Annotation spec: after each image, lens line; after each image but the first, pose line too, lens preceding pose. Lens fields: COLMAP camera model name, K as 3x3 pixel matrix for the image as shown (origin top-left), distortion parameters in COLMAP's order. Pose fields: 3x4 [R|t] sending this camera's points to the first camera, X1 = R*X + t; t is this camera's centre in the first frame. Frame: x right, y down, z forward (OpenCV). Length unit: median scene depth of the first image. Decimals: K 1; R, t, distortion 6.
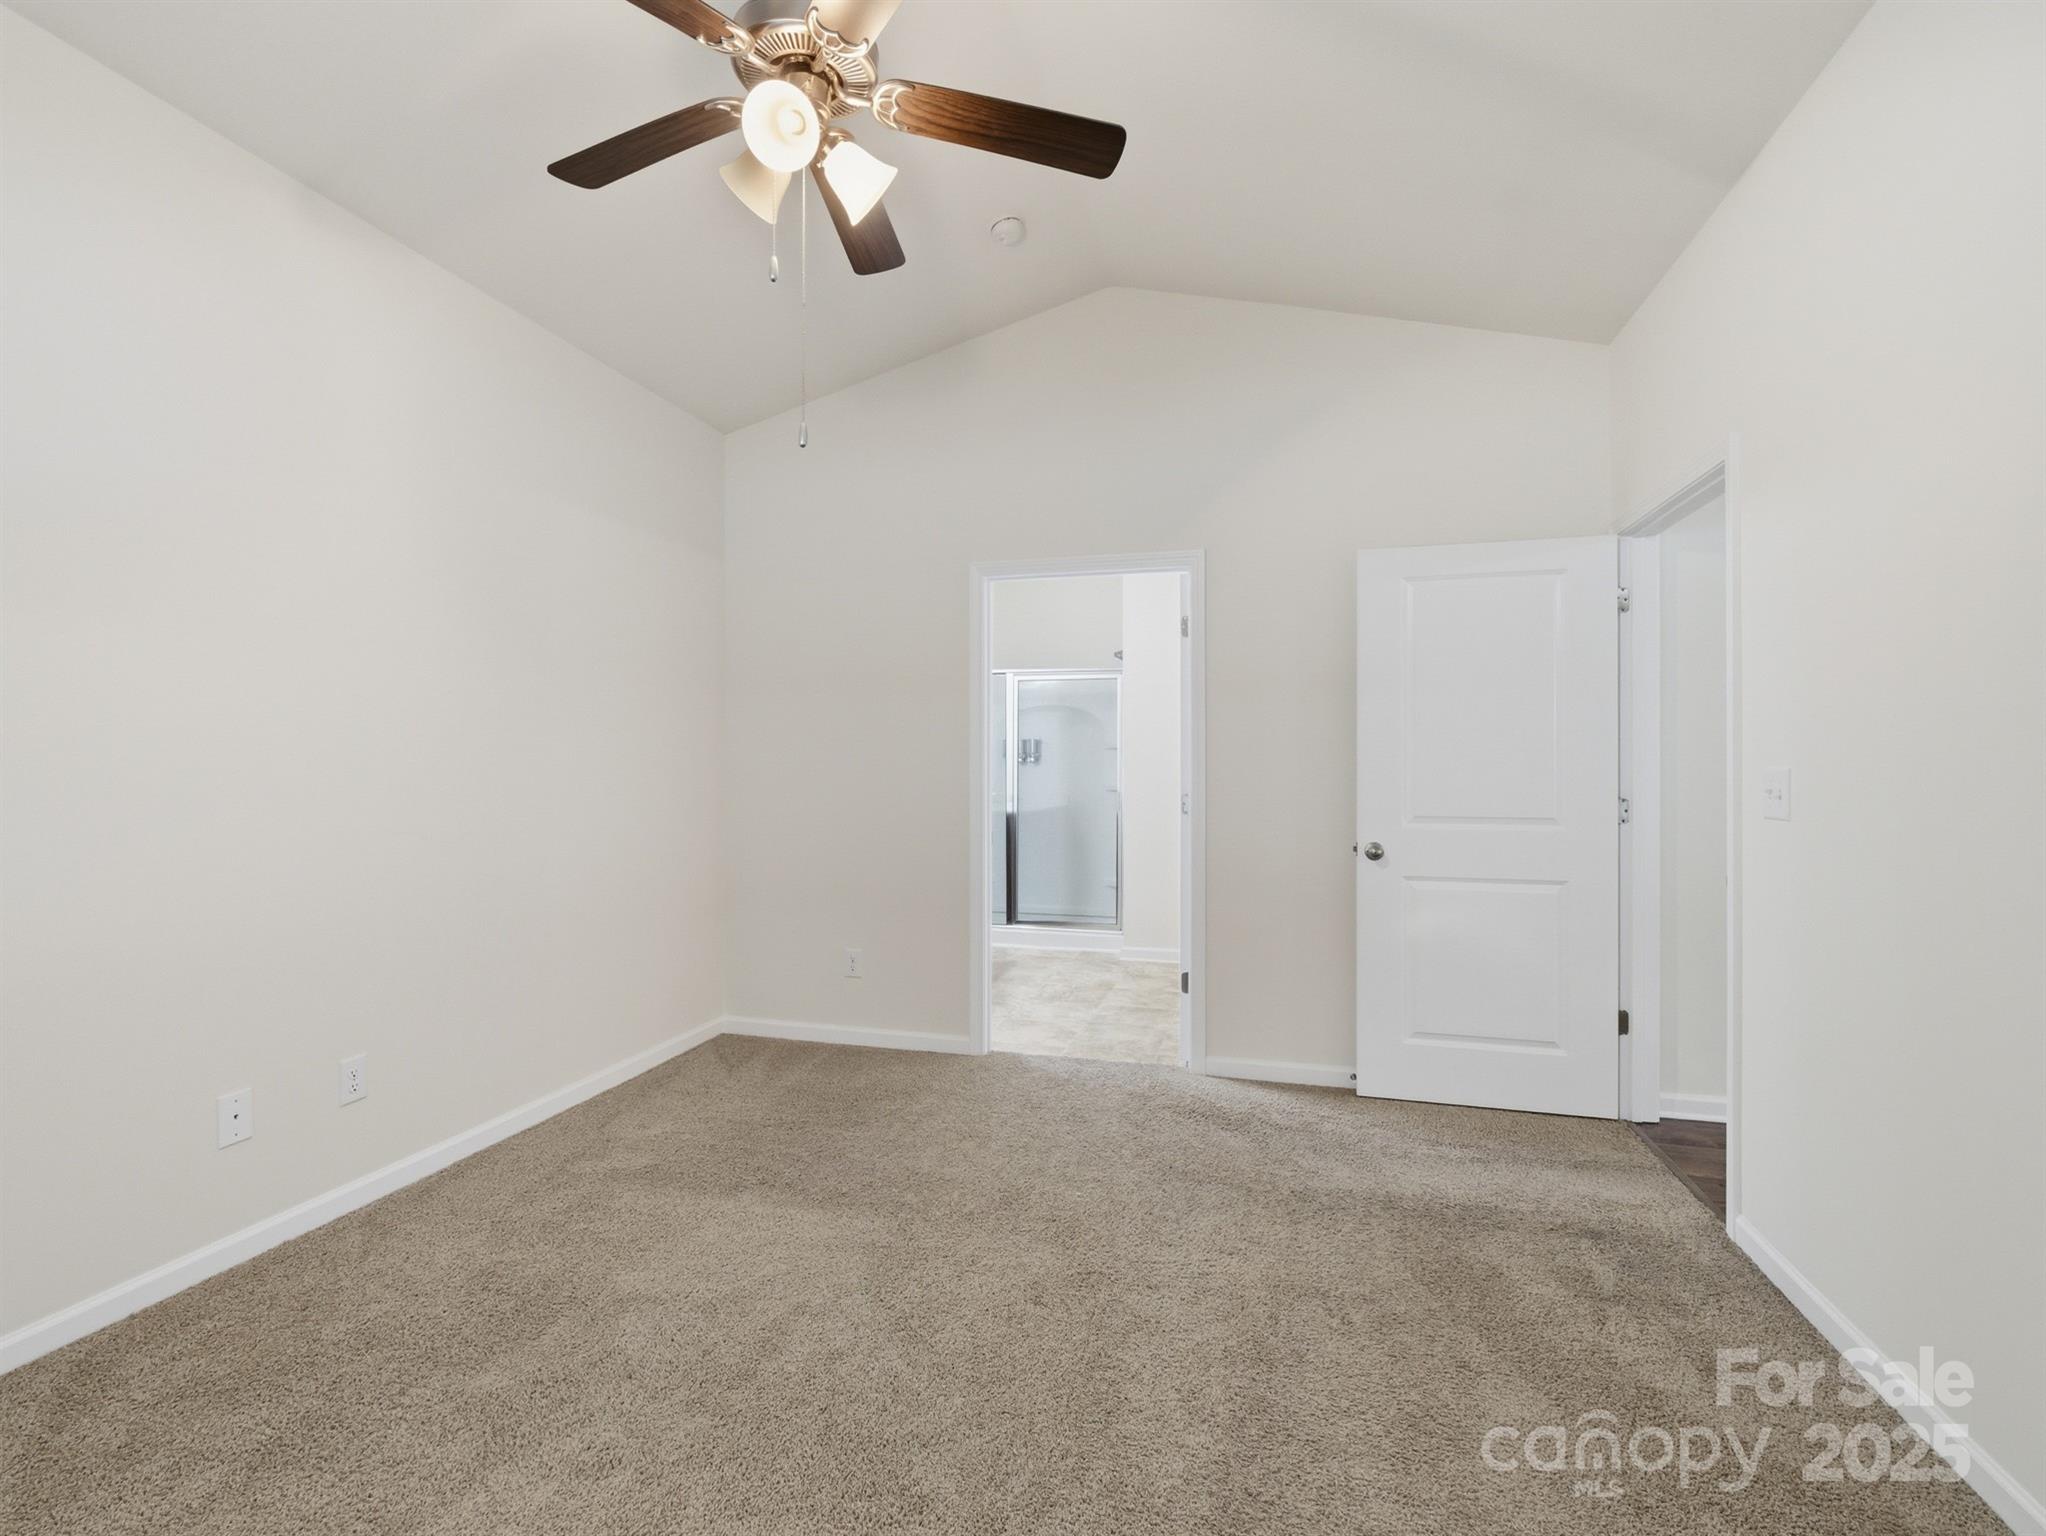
lens RADIAL K [[992.4, 0, 1013.2], [0, 992.4, 771.2], [0, 0, 1]] dist [-0.000477, -0.000514]
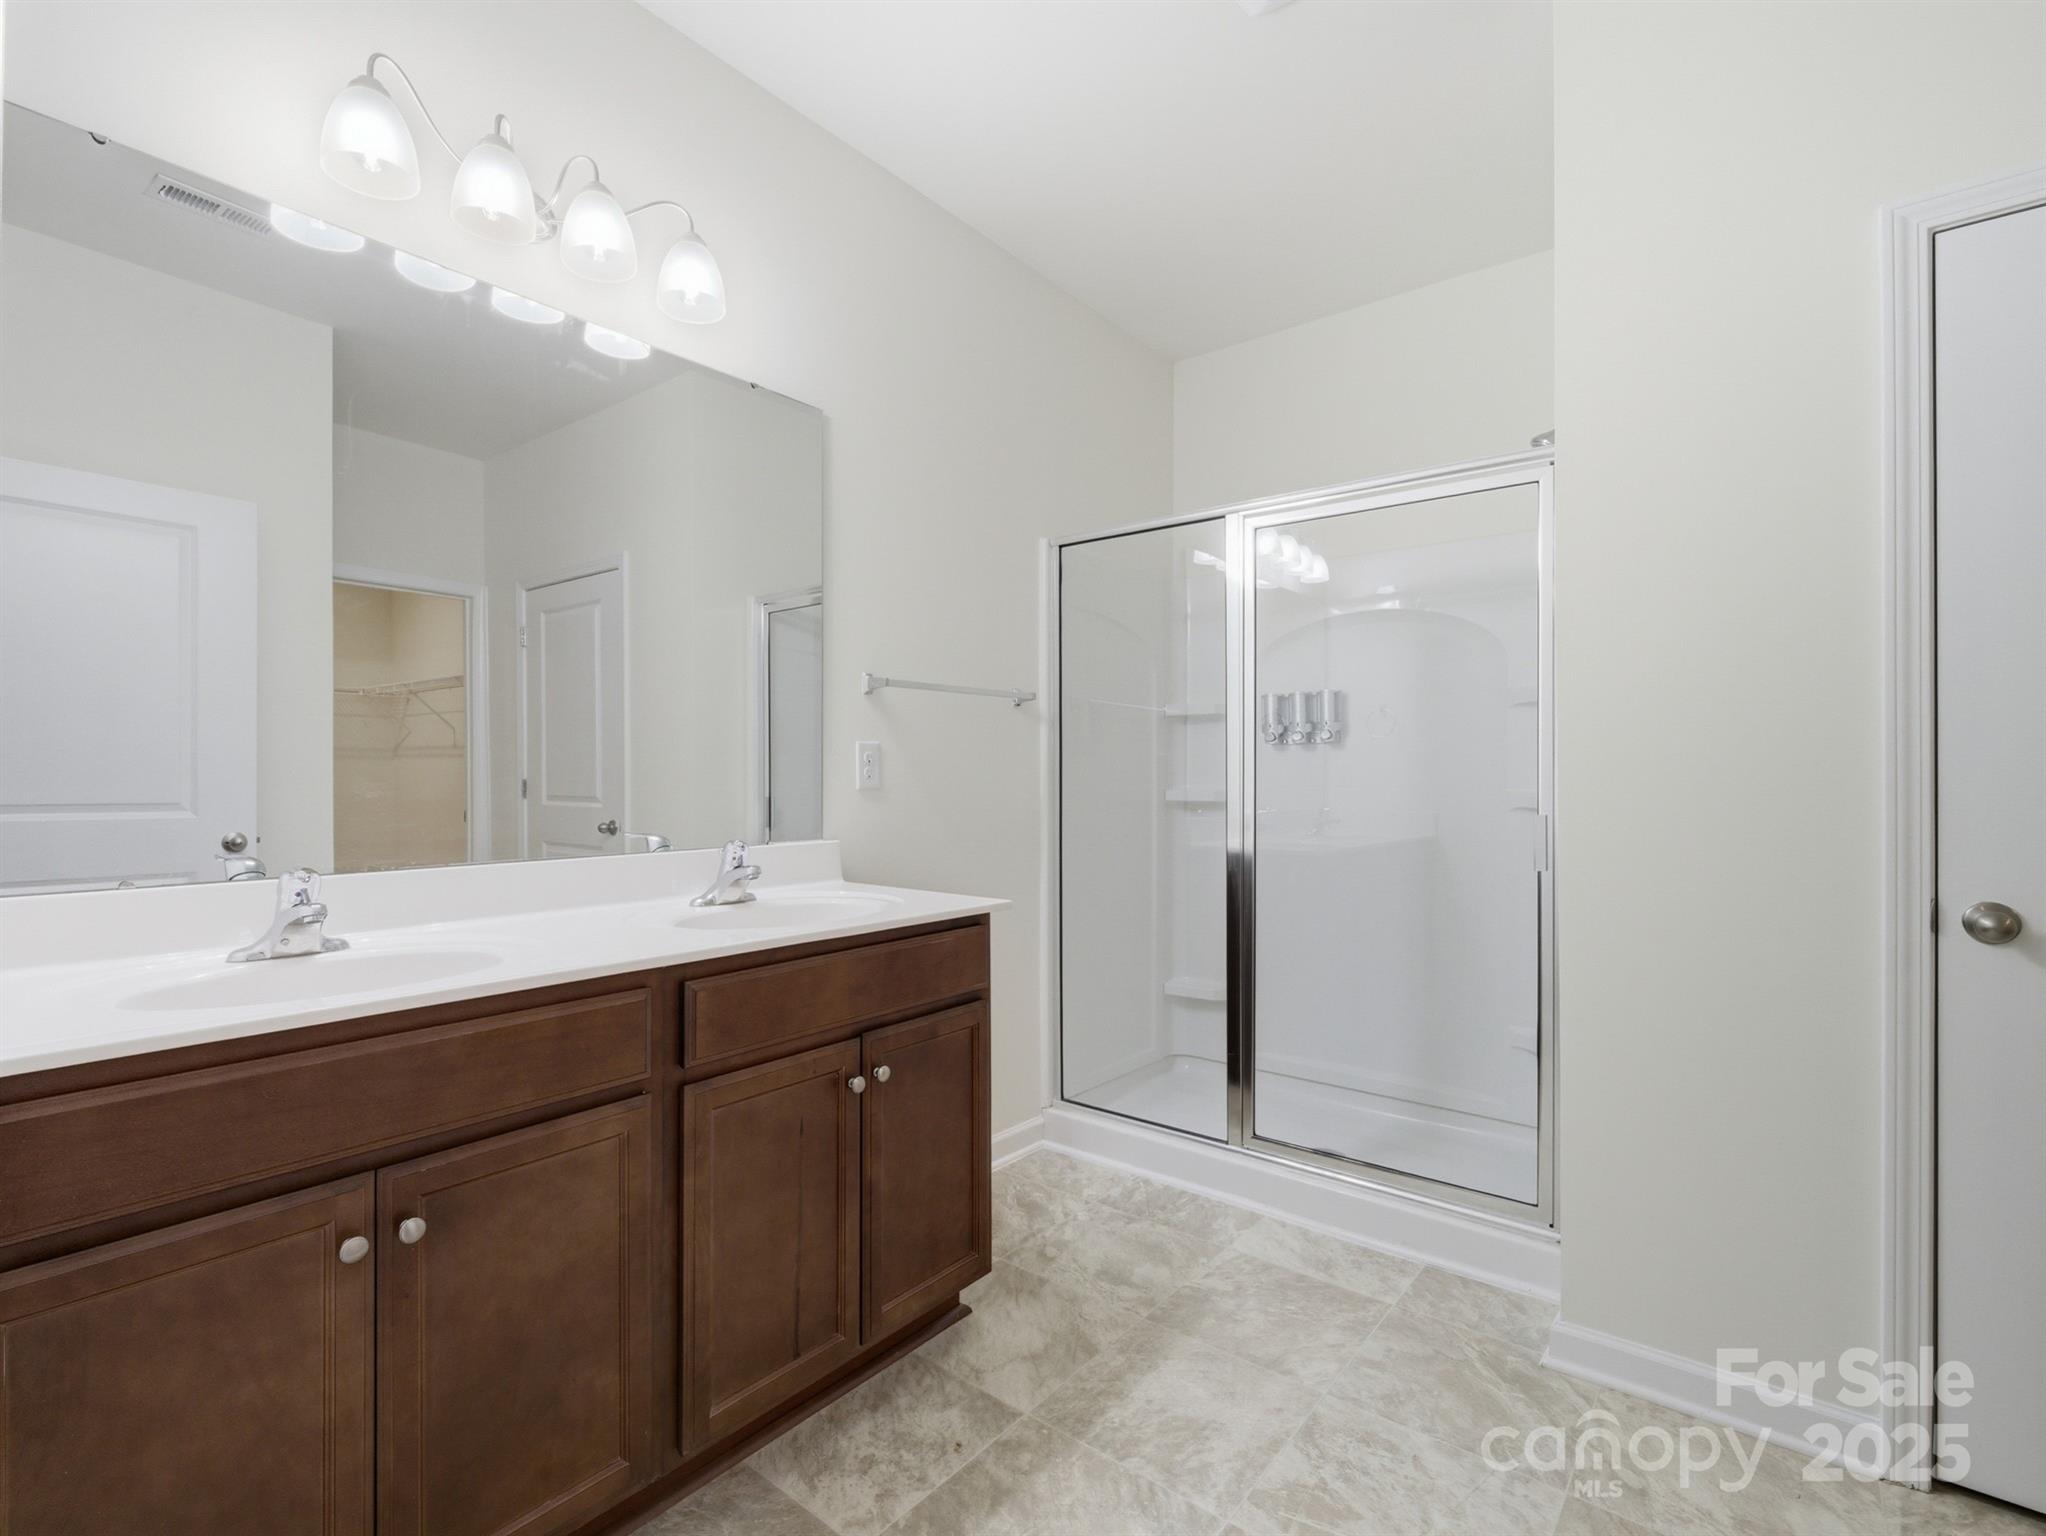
lens RADIAL K [[992.4, 0, 1013.2], [0, 992.4, 771.2], [0, 0, 1]] dist [-0.000477, -0.000514]
pose [[0.914114, -0.008629, -0.405365, 0.187114], [0.011505, 0.999923, 0.004658, 0.010551], [0.405294, -0.008922, 0.914143, 0.541055]]
